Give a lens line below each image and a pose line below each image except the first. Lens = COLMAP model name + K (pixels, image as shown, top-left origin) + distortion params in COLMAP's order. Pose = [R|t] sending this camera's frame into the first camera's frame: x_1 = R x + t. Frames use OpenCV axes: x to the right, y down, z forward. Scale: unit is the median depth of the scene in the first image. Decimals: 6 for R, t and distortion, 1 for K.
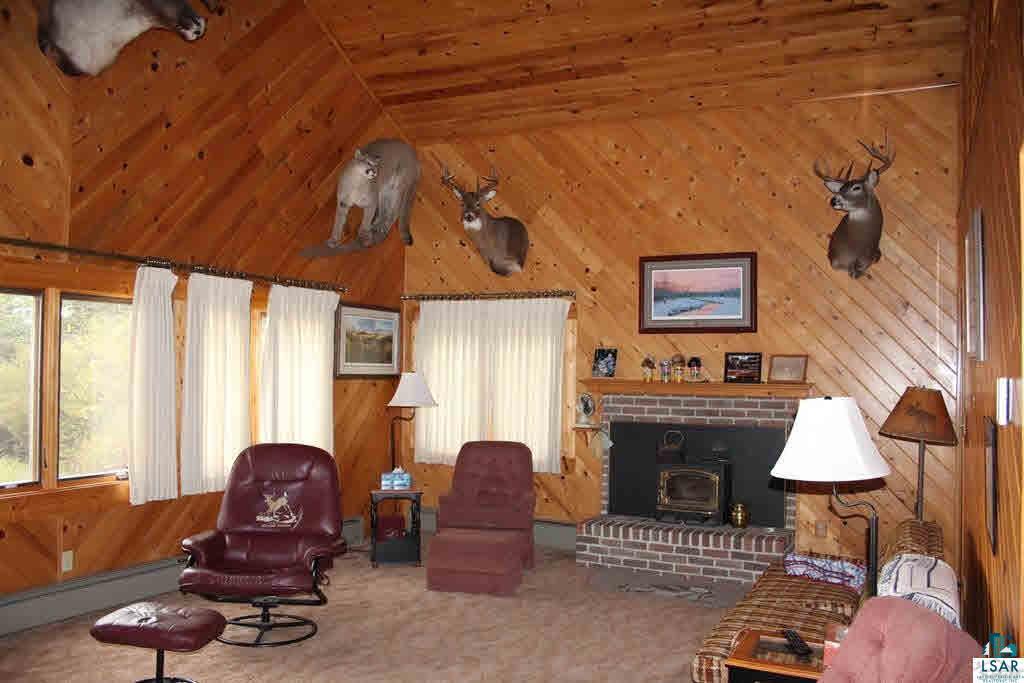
lens RADIAL K [[849.0, 0, 512.0], [0, 849.0, 341.5], [0, 0, 1]] dist [-0.131276, 0.007935]
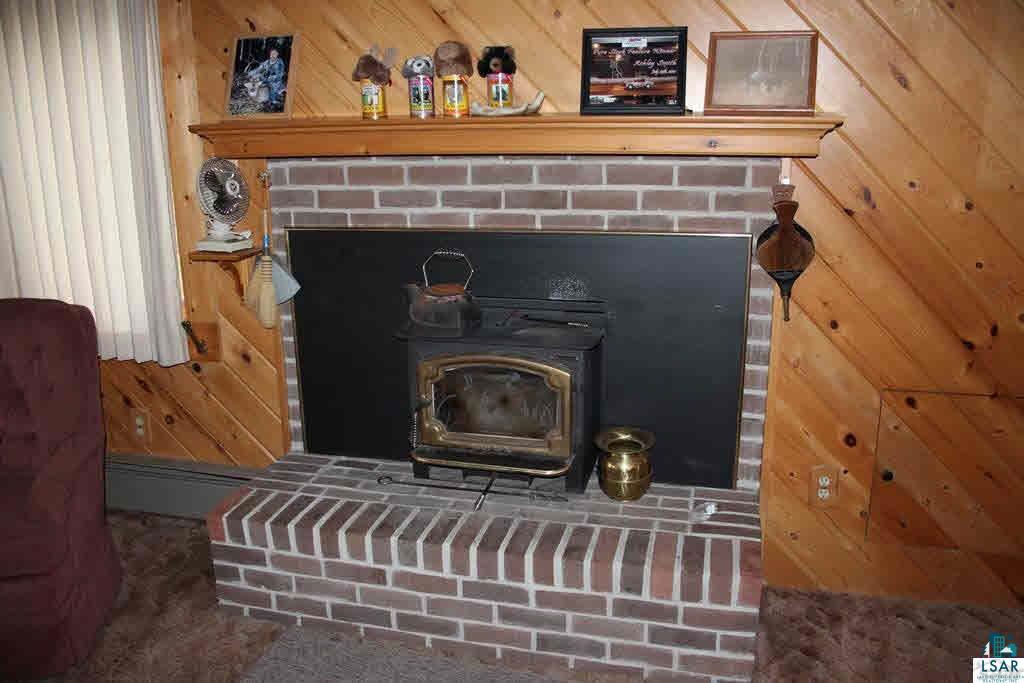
lens RADIAL K [[849.0, 0, 512.0], [0, 849.0, 341.5], [0, 0, 1]] dist [-0.131276, 0.007935]
pose [[0.975987, -0.085317, 0.200423, 0.143583], [0.023070, 0.955415, 0.294365, 0.034747], [-0.216602, -0.282672, 0.934441, 0.644804]]
